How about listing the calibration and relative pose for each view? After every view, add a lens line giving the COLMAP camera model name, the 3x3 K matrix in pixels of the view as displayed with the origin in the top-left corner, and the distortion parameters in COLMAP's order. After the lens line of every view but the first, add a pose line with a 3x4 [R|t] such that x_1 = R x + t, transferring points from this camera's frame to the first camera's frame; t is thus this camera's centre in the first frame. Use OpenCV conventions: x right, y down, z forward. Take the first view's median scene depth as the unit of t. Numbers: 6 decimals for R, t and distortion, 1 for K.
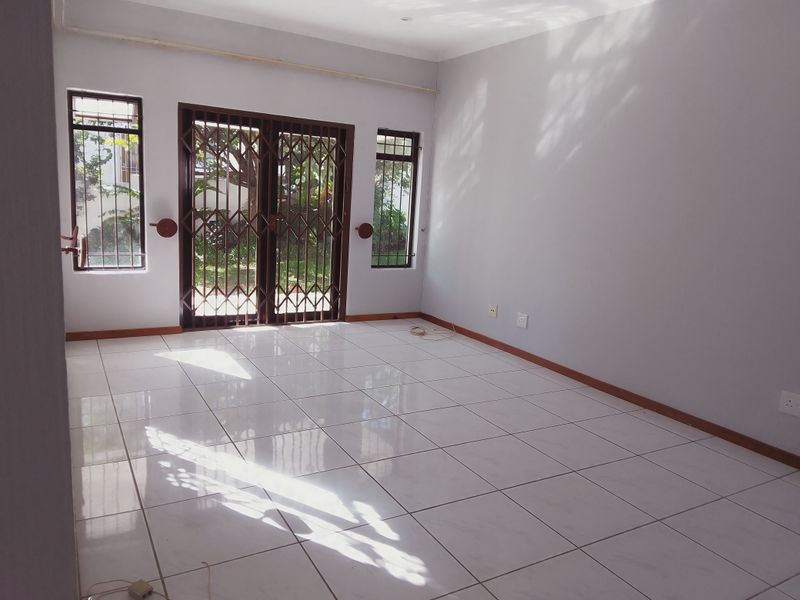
lens RADIAL K [[559.8, 0, 400.0], [0, 559.8, 300.0], [0, 0, 1]] dist [0.098834, 0.000342]
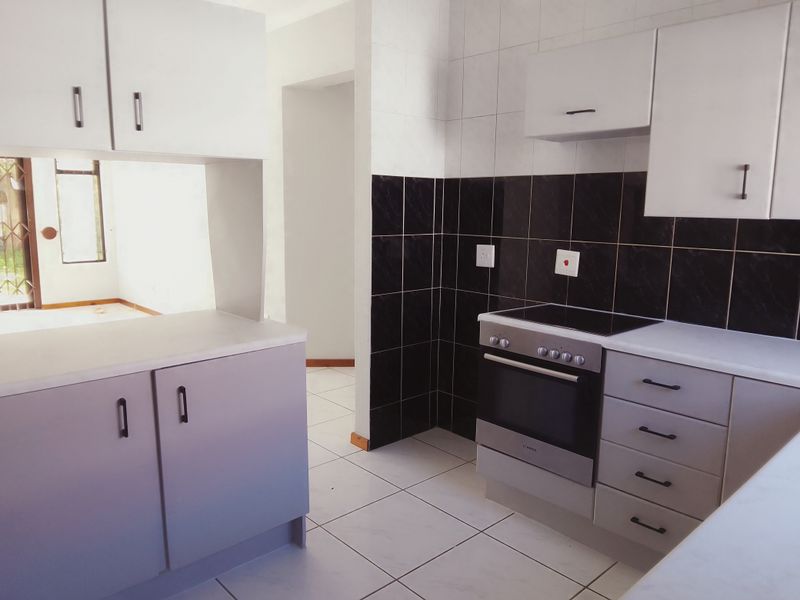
lens RADIAL K [[587.7, 0, 400.0], [0, 587.7, 300.0], [0, 0, 1]] dist [0.049810, -0.077755]
pose [[0.976659, -0.091350, 0.194402, 0.395164], [0.093268, 0.995641, -0.000718, 0.087756], [-0.193489, 0.018833, 0.980922, -0.384647]]
